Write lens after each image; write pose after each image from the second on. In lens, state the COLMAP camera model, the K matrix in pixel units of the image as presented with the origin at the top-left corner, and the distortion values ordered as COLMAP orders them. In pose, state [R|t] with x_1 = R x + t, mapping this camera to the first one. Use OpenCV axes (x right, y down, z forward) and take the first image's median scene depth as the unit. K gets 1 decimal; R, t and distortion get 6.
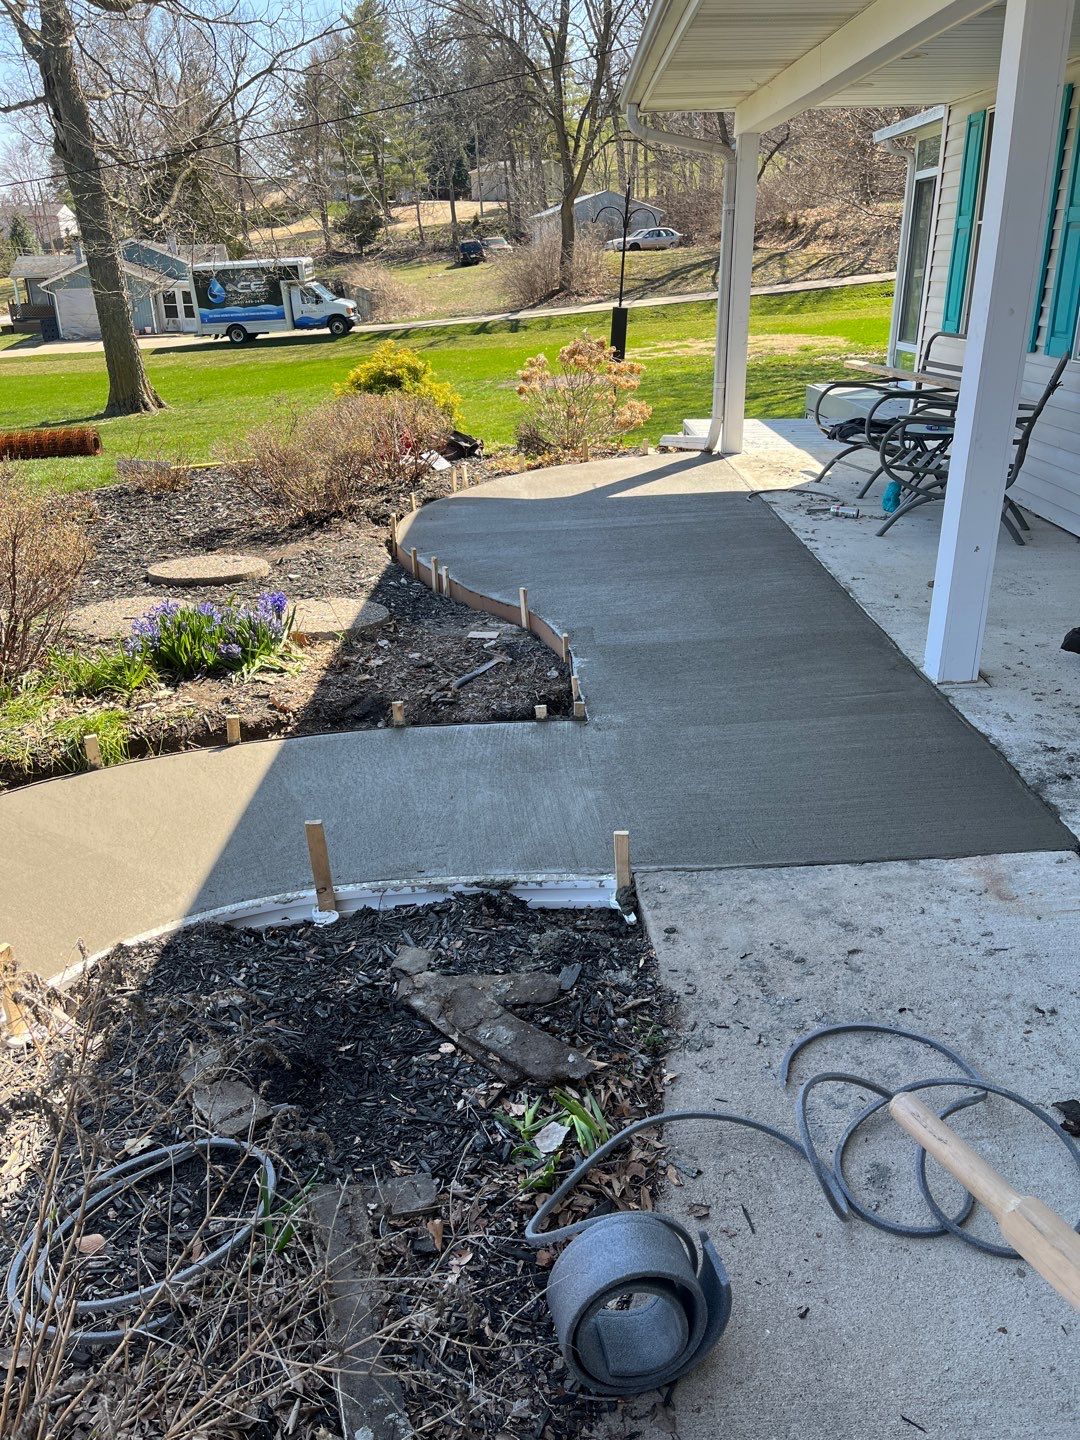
lens RADIAL K [[1097.3, 0, 544.3], [0, 1097.3, 712.5], [0, 0, 1]] dist [0.069721, -0.089123]
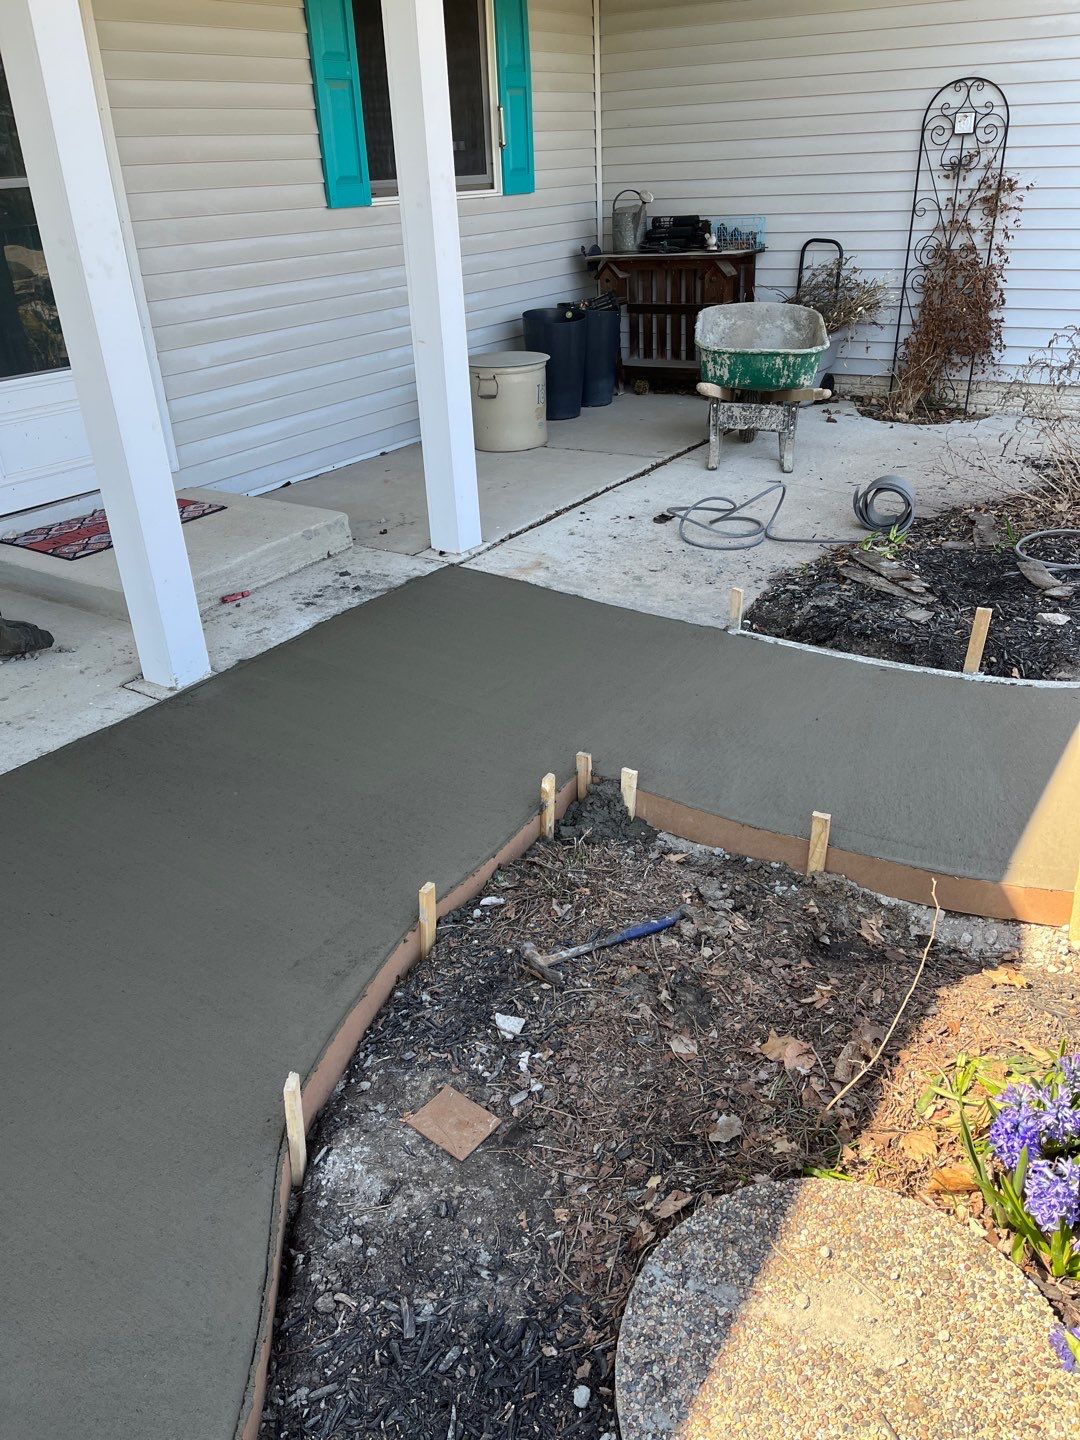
lens RADIAL K [[1097.3, 0, 537.9], [0, 1097.3, 736.0], [0, 0, 1]] dist [0.069721, -0.089123]
pose [[-0.833515, -0.209993, 0.511034, -0.131912], [0.255271, 0.673935, 0.693288, -0.223508], [-0.489989, 0.708318, -0.508130, 0.571266]]
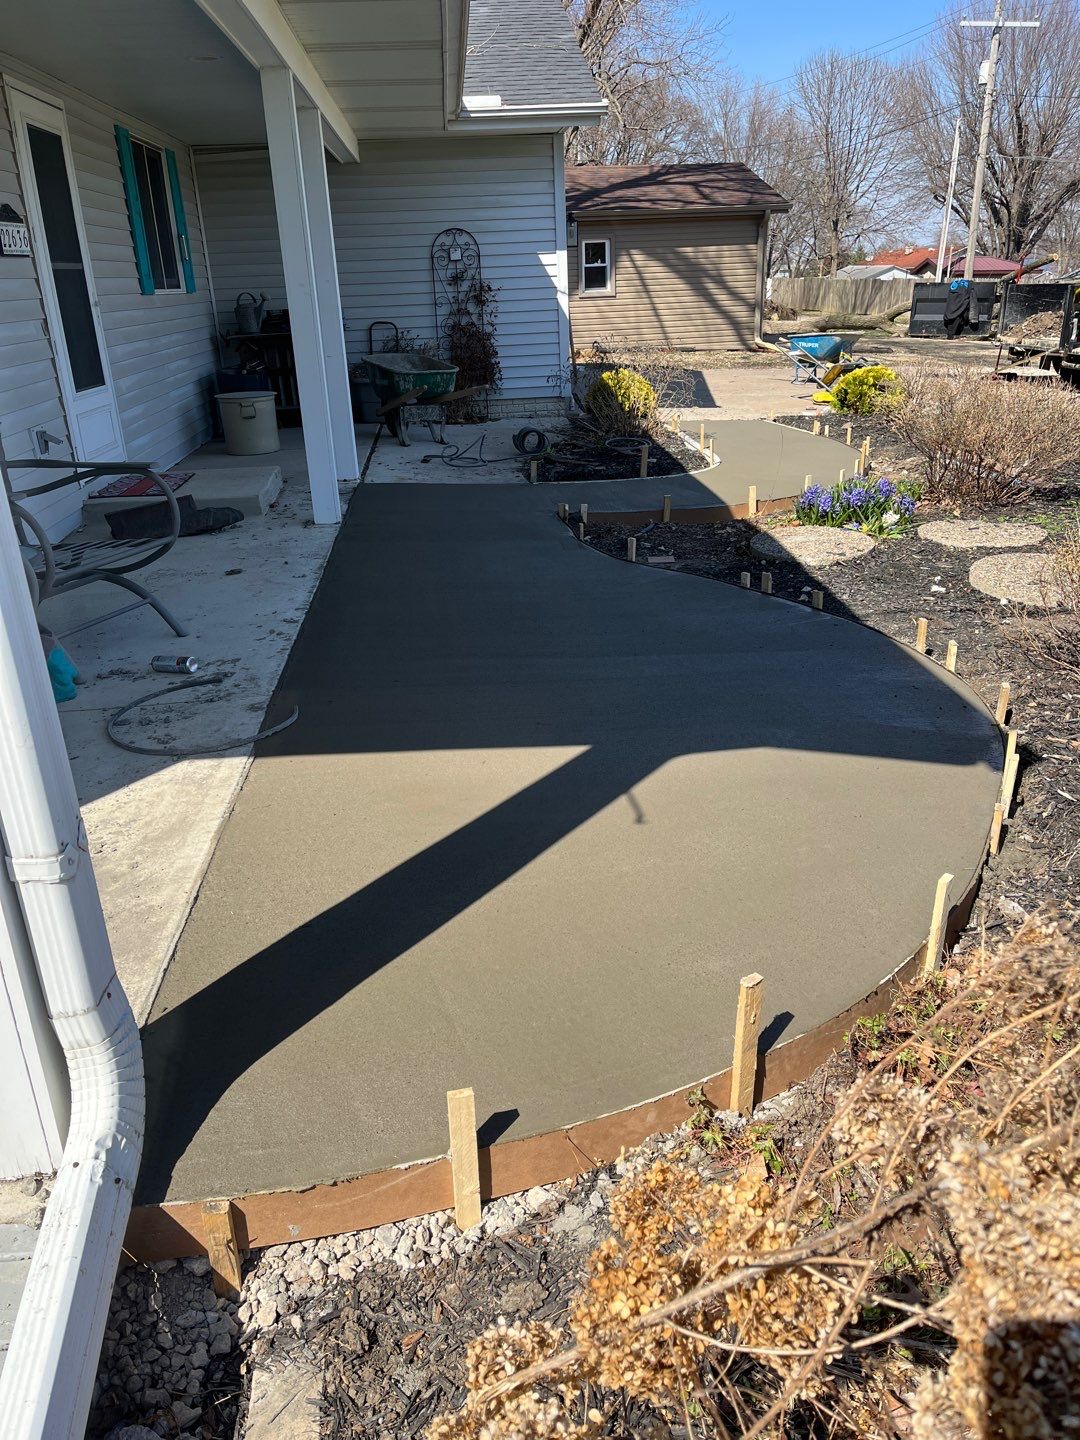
lens RADIAL K [[1075.6, 0, 546.7], [0, 1075.6, 731.3], [0, 0, 1]] dist [0.047058, -0.046172]
pose [[-0.995198, 0.080900, -0.055109, 0.072691], [0.018457, 0.707976, 0.705995, -0.386385], [0.096130, 0.701587, -0.706070, 0.999871]]
